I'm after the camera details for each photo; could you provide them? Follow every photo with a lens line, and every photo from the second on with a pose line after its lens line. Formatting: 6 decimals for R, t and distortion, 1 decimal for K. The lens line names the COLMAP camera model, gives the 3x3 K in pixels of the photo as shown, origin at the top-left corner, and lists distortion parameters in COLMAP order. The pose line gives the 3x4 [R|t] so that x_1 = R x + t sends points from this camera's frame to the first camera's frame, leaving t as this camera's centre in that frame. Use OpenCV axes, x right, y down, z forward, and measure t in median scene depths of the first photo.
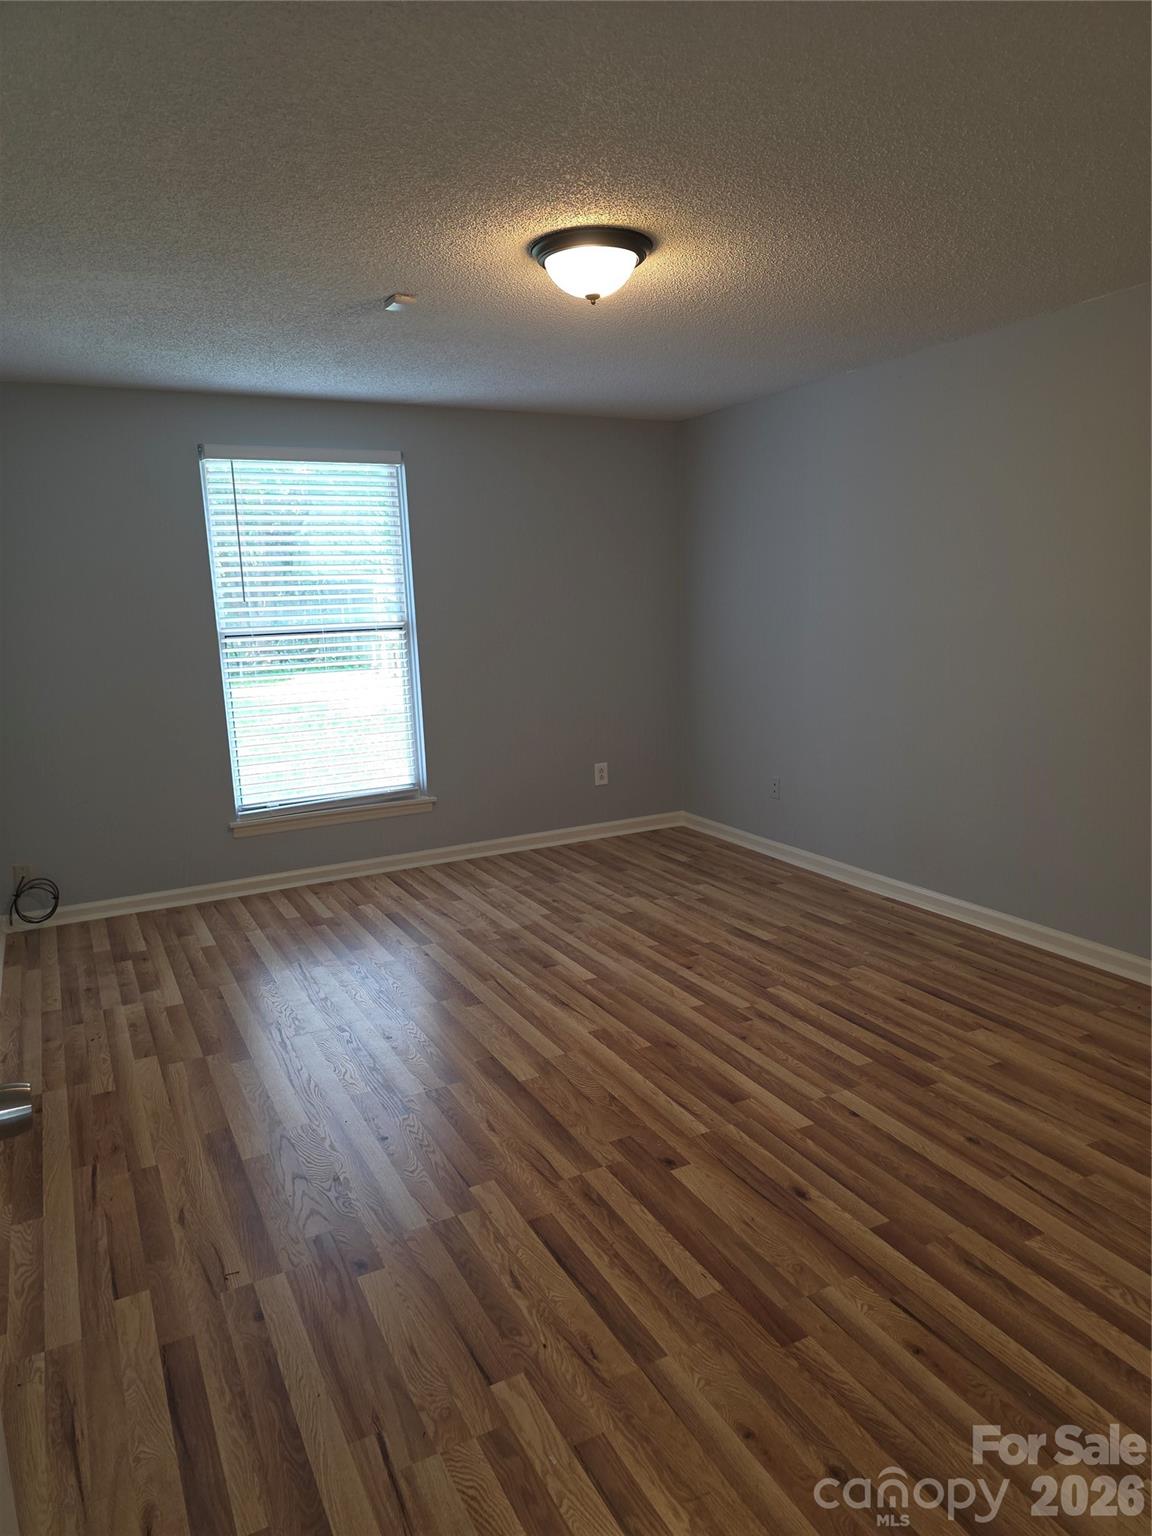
lens RADIAL K [[1016.5, 0, 573.9], [0, 1016.5, 761.9], [0, 0, 1]] dist [0.060195, -0.046842]
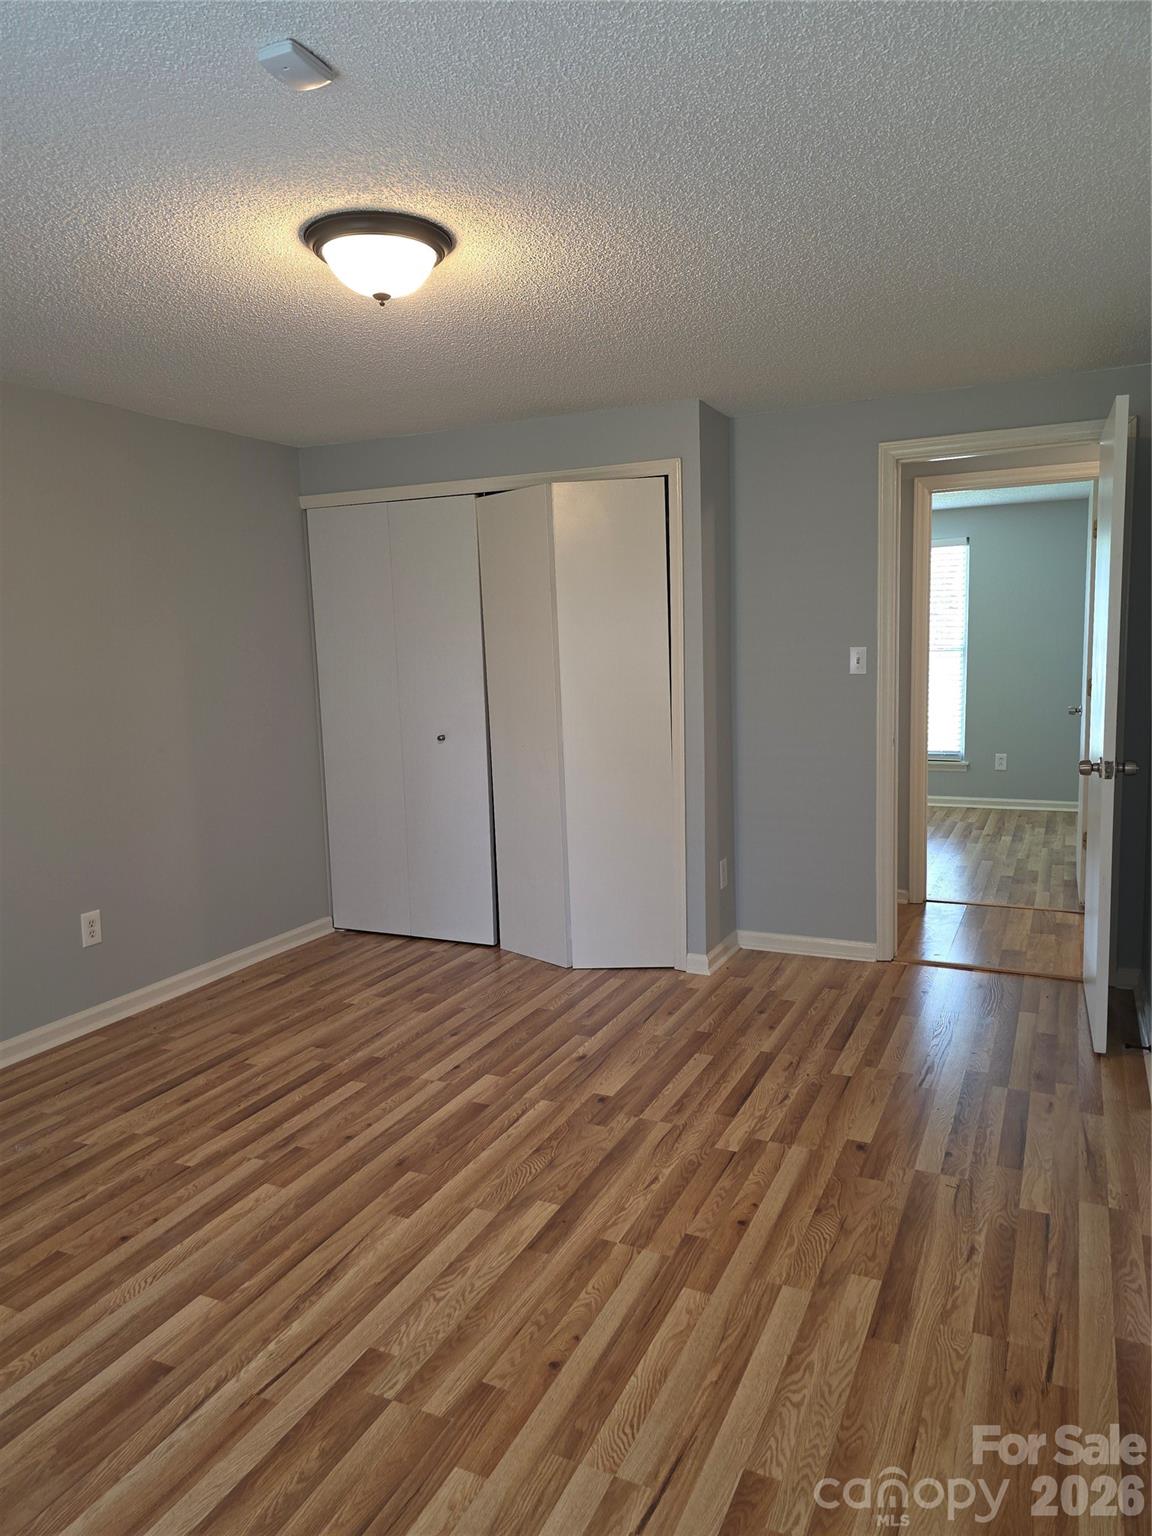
lens RADIAL K [[1016.5, 0, 573.9], [0, 1016.5, 761.9], [0, 0, 1]] dist [0.060195, -0.046842]
pose [[-0.595555, -0.048454, 0.801852, -0.776098], [0.180040, 0.964736, 0.192017, -0.225281], [-0.782879, 0.258722, -0.565830, 1.459228]]
